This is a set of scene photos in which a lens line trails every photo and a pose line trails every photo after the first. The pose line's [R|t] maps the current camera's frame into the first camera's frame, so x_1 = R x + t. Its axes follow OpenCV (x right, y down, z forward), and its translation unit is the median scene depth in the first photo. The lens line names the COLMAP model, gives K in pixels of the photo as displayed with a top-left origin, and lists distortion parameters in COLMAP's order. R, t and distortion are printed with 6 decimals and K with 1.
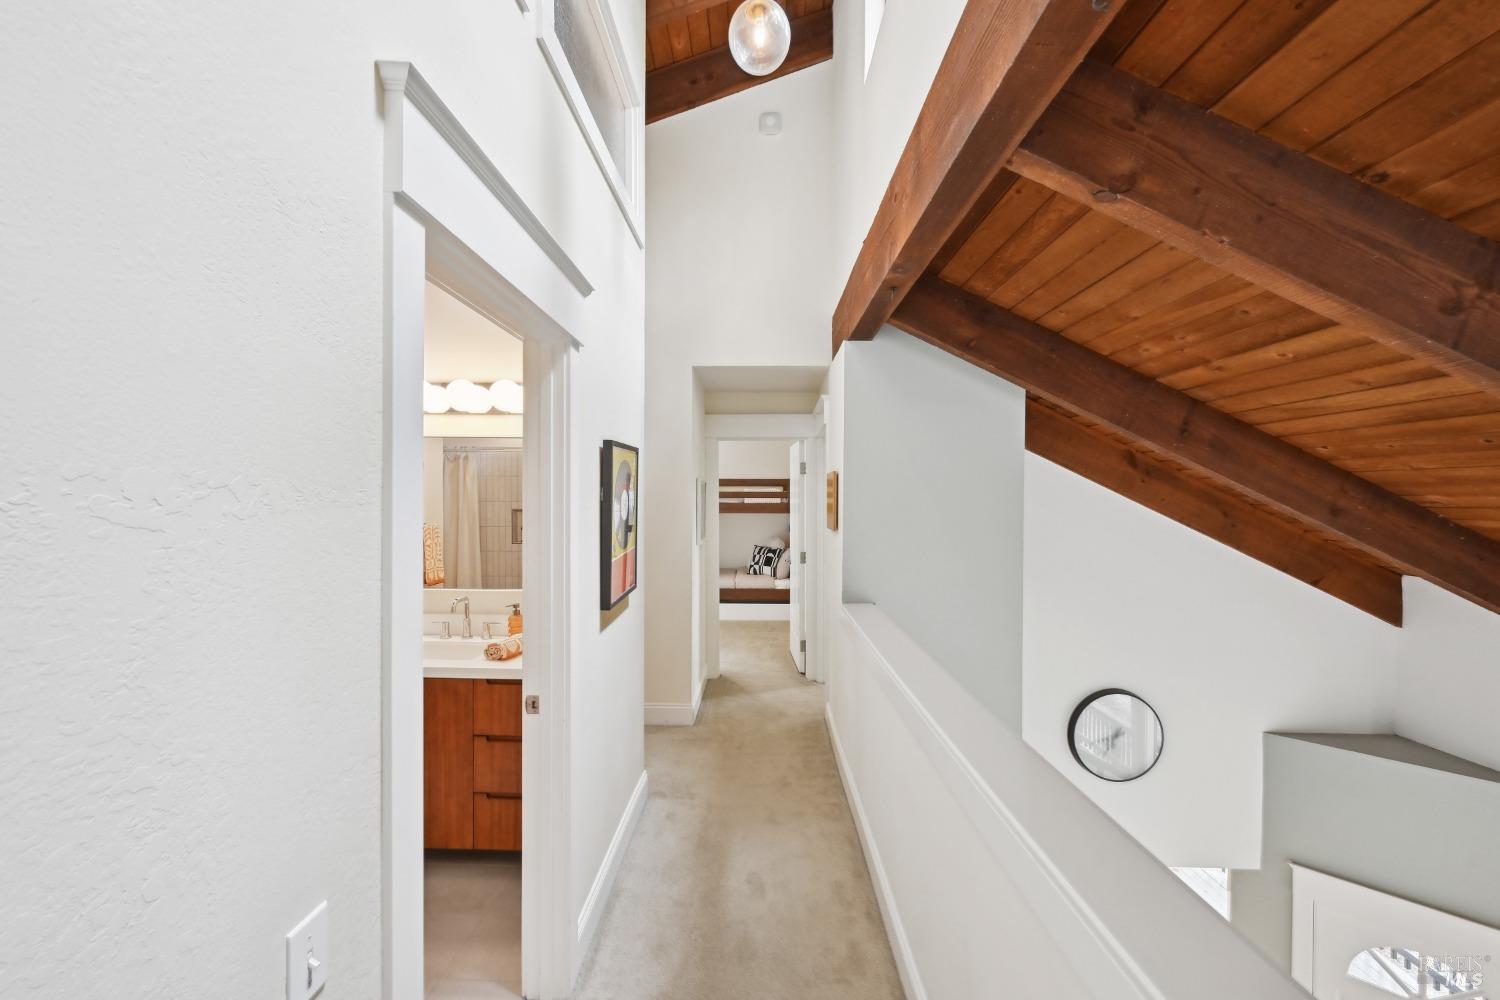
lens RADIAL K [[590.3, 0, 739.9], [0, 590.3, 497.9], [0, 0, 1]] dist [-0.002993, -0.000073]
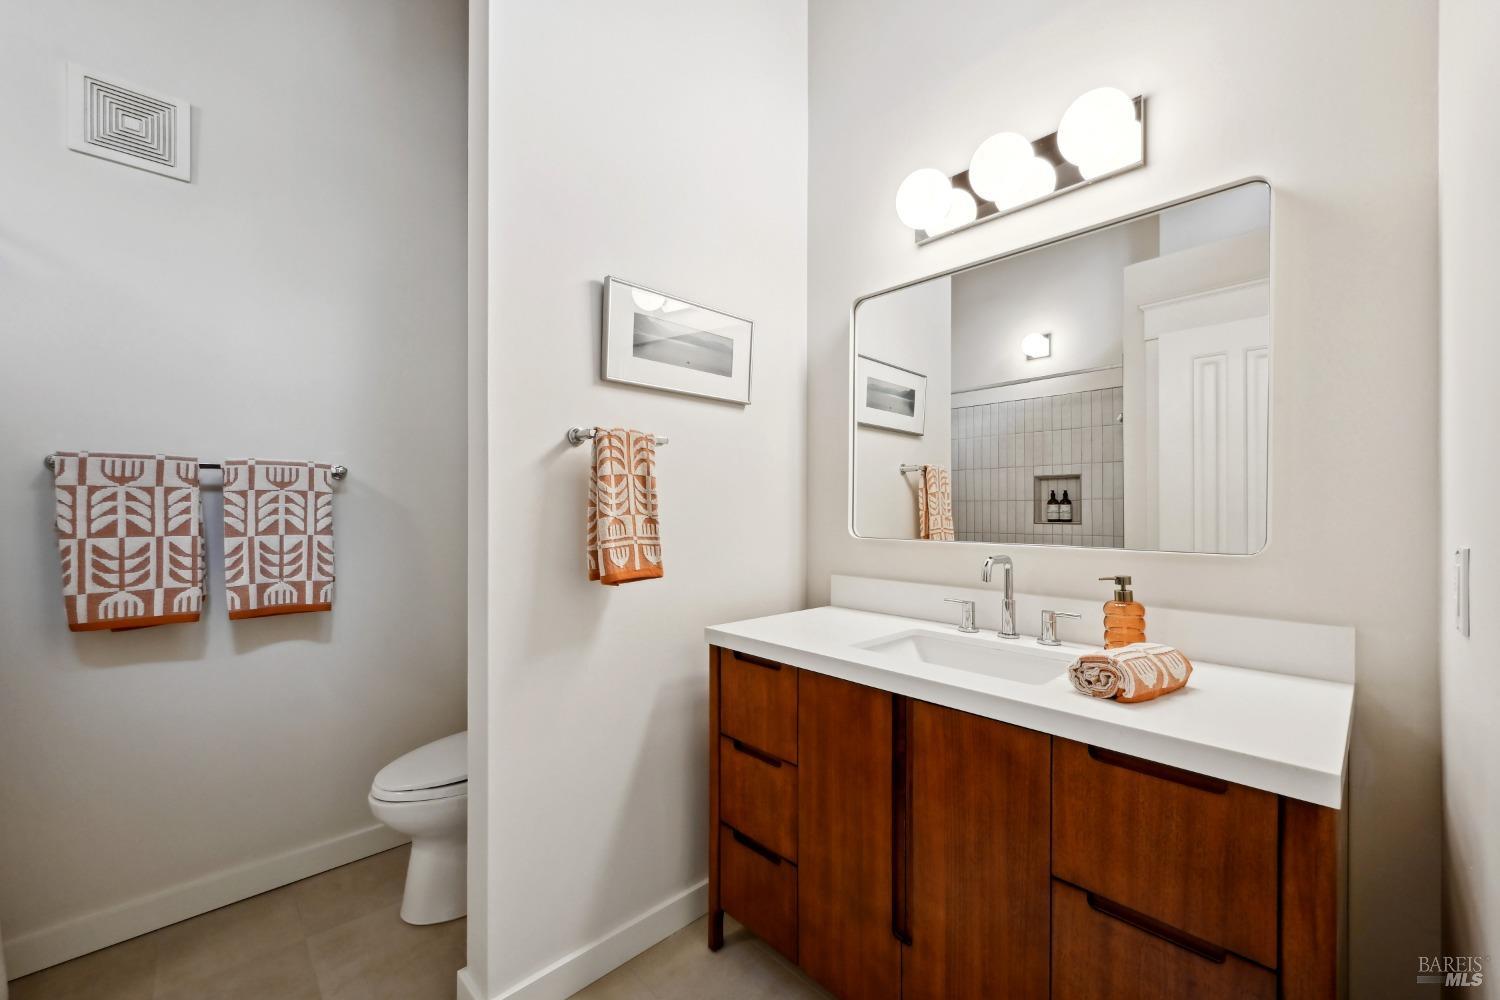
lens RADIAL K [[590.3, 0, 746.0], [0, 590.3, 509.5], [0, 0, 1]] dist [-0.002993, -0.000073]
pose [[0.714657, -0.004556, -0.699460, -0.294661], [-0.001040, 0.999971, -0.007576, 0.144044], [0.699474, 0.006142, 0.714632, 0.522034]]
